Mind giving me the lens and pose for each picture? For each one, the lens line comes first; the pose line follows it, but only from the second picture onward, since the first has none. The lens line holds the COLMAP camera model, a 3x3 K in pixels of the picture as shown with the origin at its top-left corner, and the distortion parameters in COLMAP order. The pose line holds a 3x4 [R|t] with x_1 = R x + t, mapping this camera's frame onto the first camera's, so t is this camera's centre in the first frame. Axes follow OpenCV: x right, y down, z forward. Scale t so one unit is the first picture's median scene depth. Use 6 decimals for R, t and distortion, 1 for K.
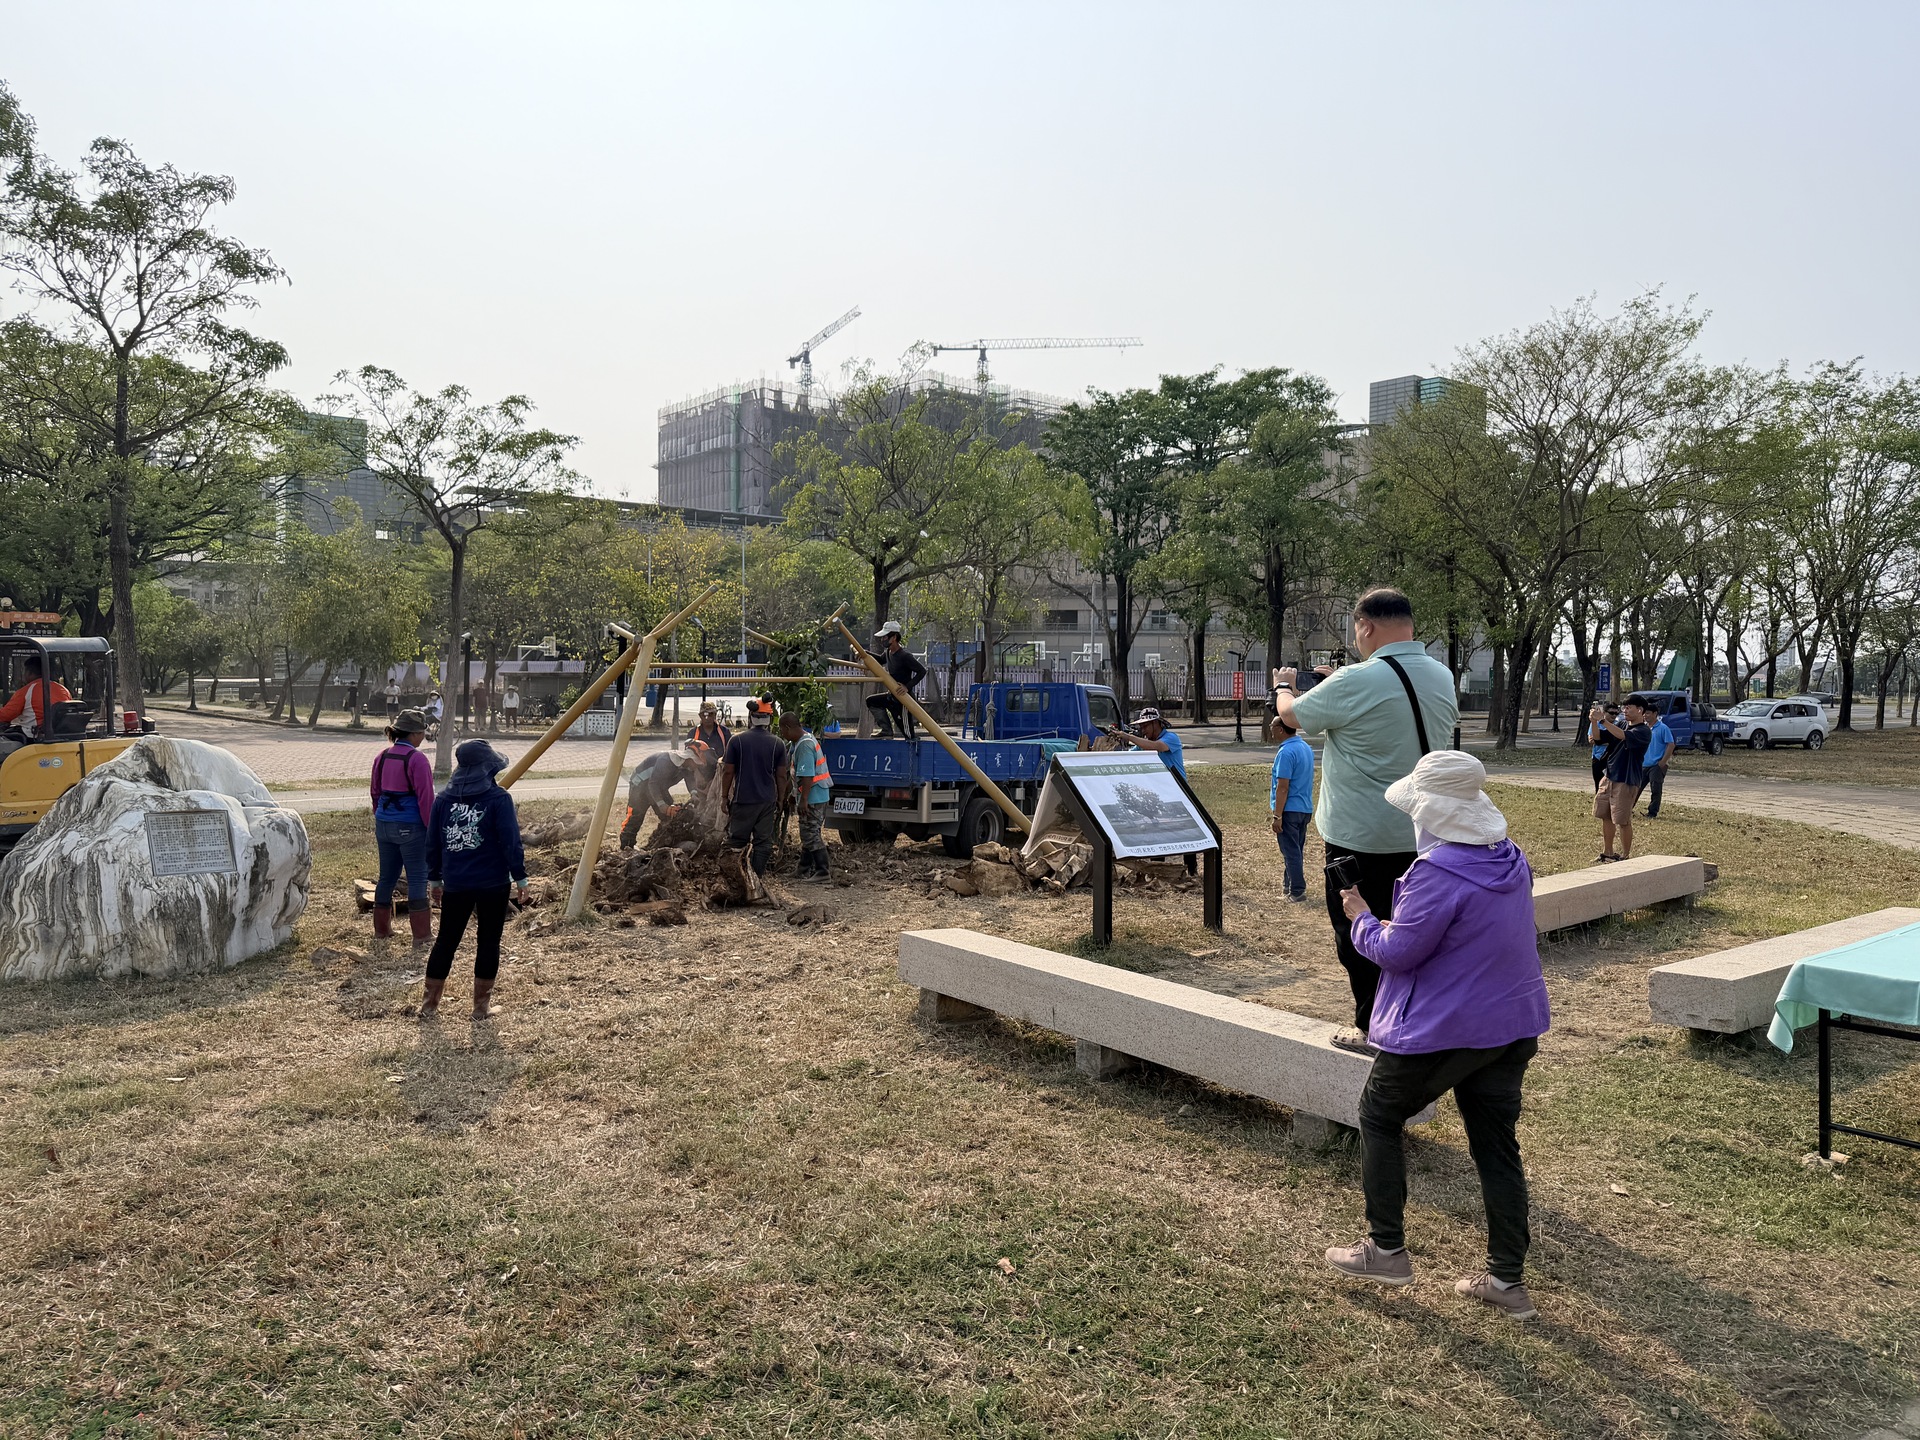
lens RADIAL K [[1342.5, 0, 960.0], [0, 1342.5, 720.0], [0, 0, 1]] dist [-0.000678, -0.005427]
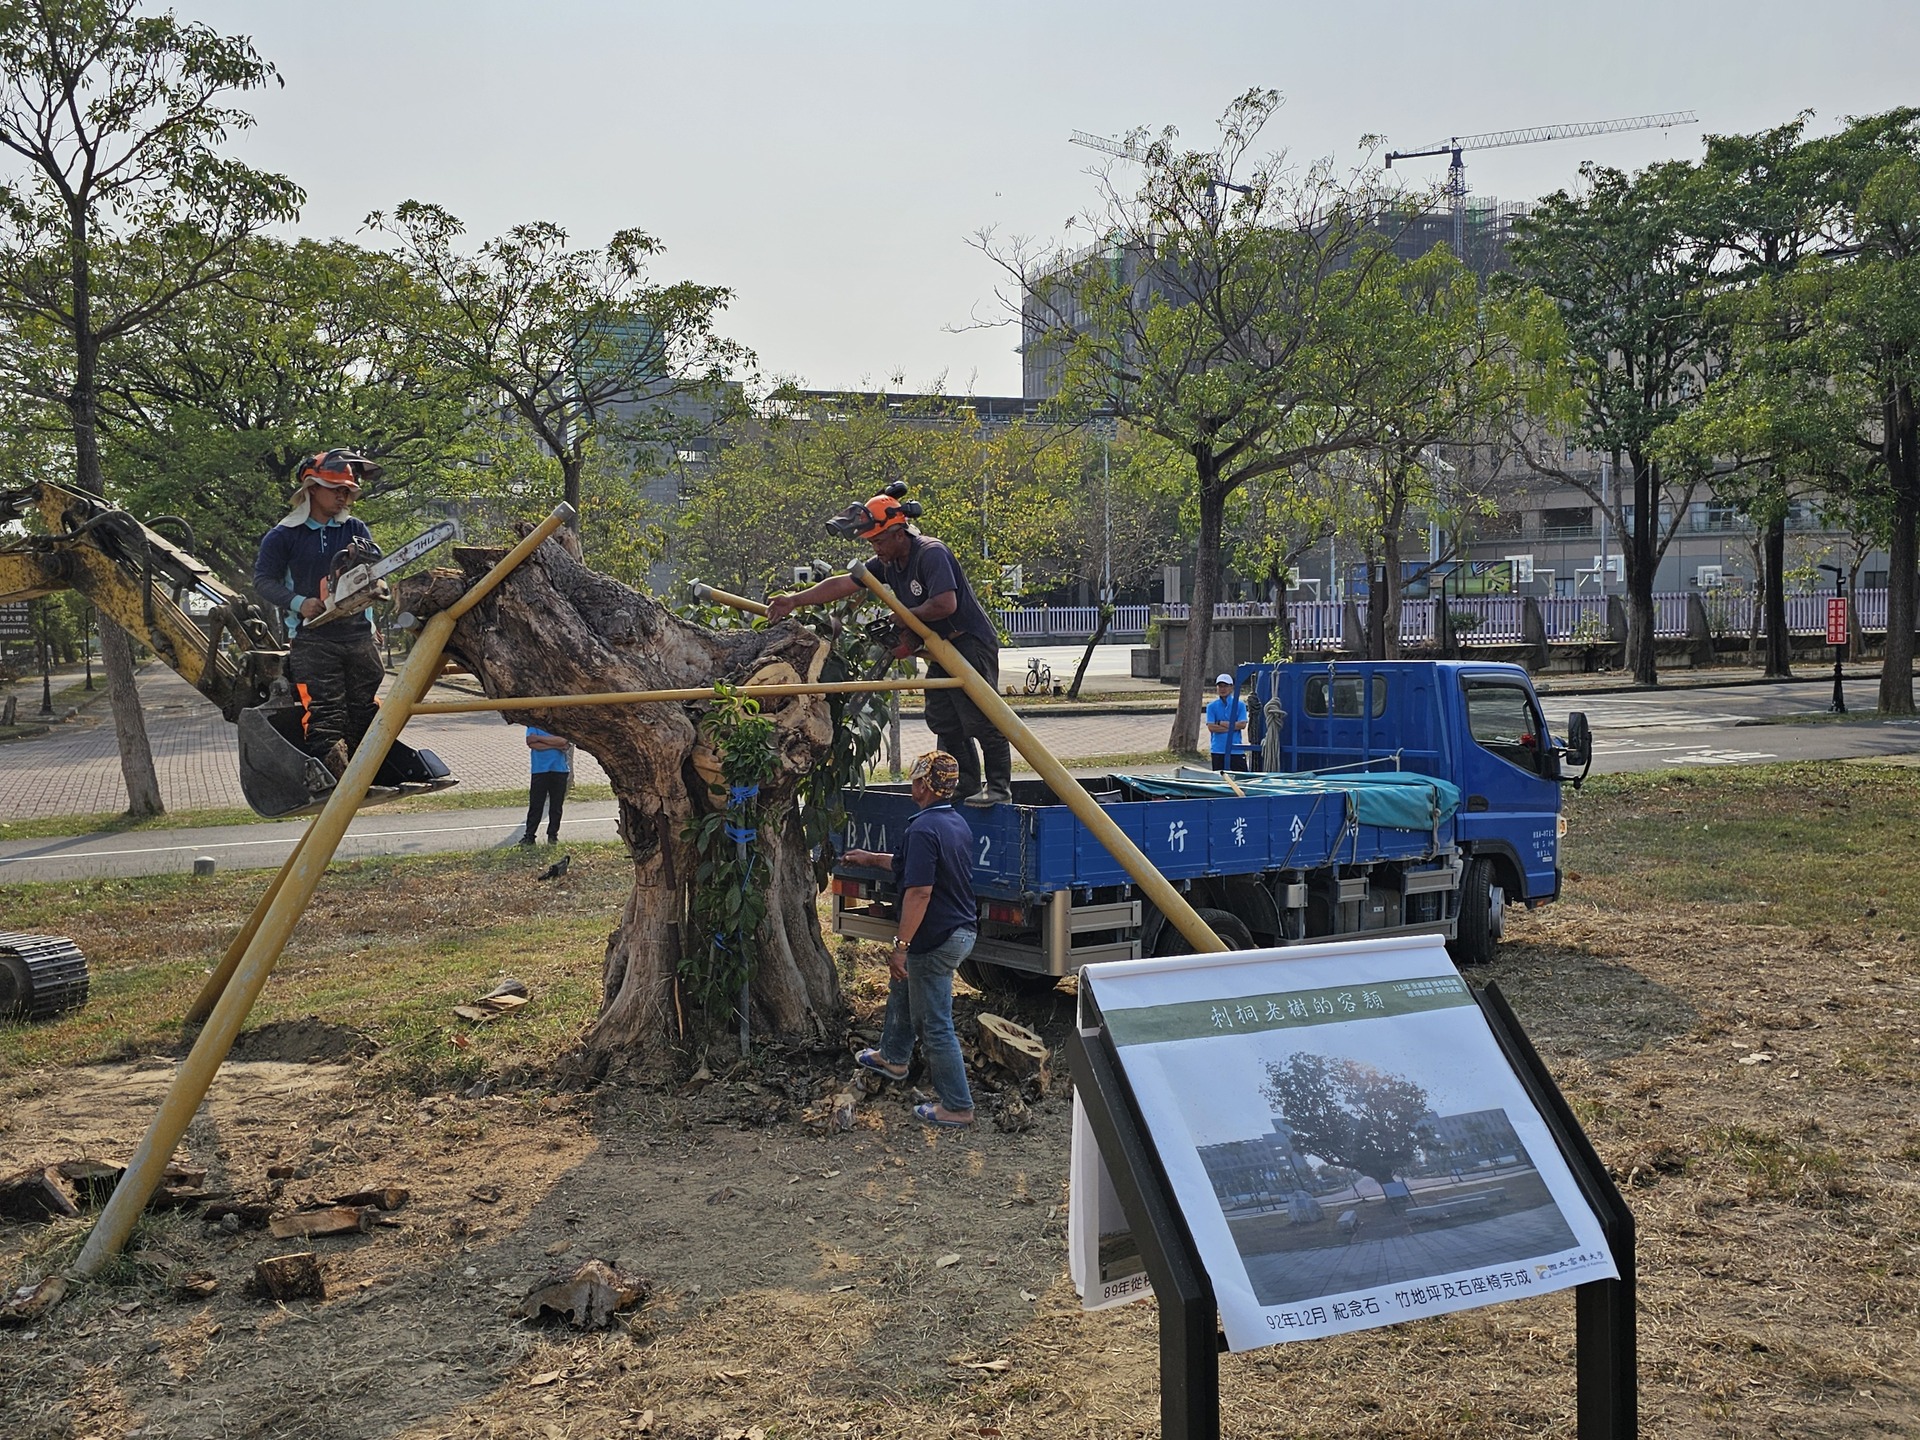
lens RADIAL K [[1641.1, 0, 960.0], [0, 1641.1, 720.0], [0, 0, 1]] dist [0.057486, -0.101381]
pose [[0.957150, -0.009665, -0.289431, 0.035948], [0.020185, 0.999239, 0.033385, -0.011425], [0.288888, -0.037797, 0.956617, 0.134656]]
